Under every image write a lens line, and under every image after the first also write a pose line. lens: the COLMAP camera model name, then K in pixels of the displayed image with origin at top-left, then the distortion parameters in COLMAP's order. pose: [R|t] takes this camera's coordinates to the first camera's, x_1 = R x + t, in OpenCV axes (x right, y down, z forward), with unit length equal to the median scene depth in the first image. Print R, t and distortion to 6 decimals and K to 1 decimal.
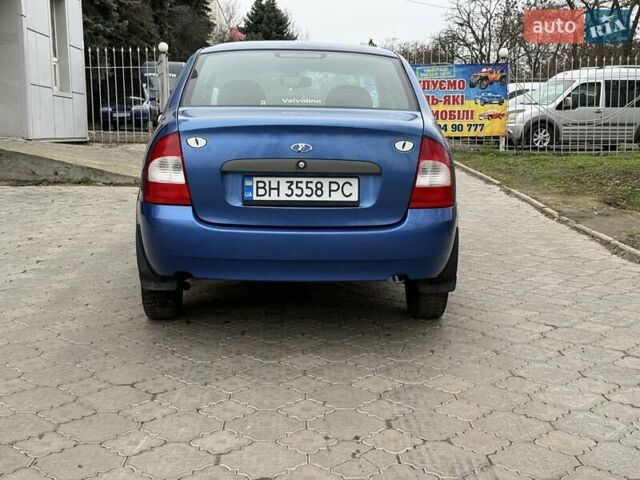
lens RADIAL K [[890.9, 0, 320.2], [0, 890.9, 240.2], [0, 0, 1]] dist [0.105938, 0.000000]
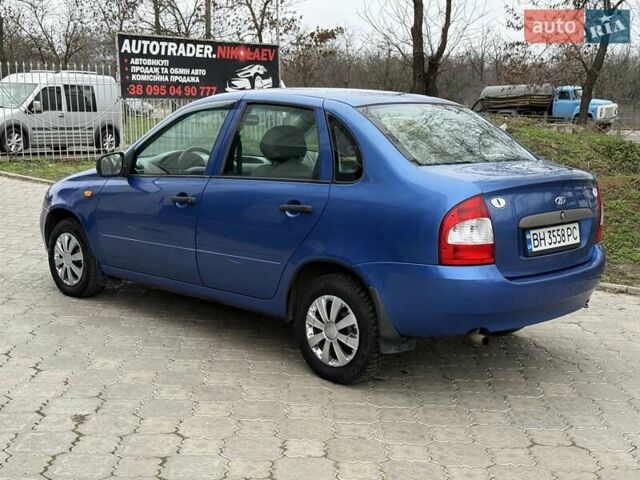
lens RADIAL K [[890.9, 0, 316.3], [0, 890.9, 238.9], [0, 0, 1]] dist [0.105938, 0.000000]
pose [[0.716175, -0.101341, 0.690525, -1.013950], [0.094144, 0.994387, 0.048294, -0.137513], [-0.691542, 0.030421, 0.721695, 0.392584]]
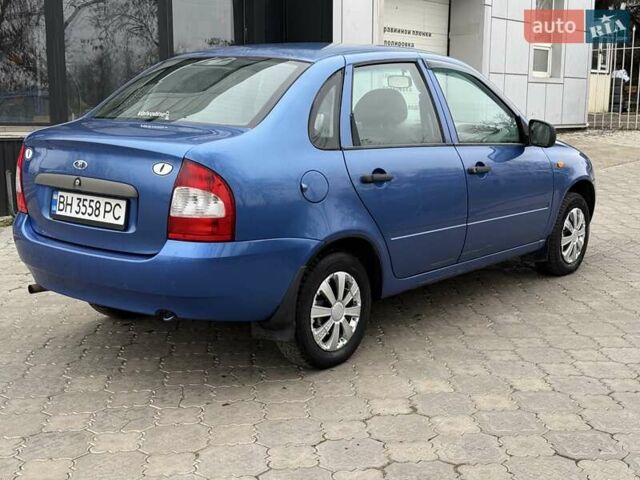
lens RADIAL K [[890.9, 0, 318.0], [0, 890.9, 240.2], [0, 0, 1]] dist [0.105938, 0.000000]
pose [[0.749576, 0.109263, -0.652838, 0.804531], [-0.092988, 0.993883, 0.059575, -0.102998], [0.655354, 0.016050, 0.755151, 0.430287]]
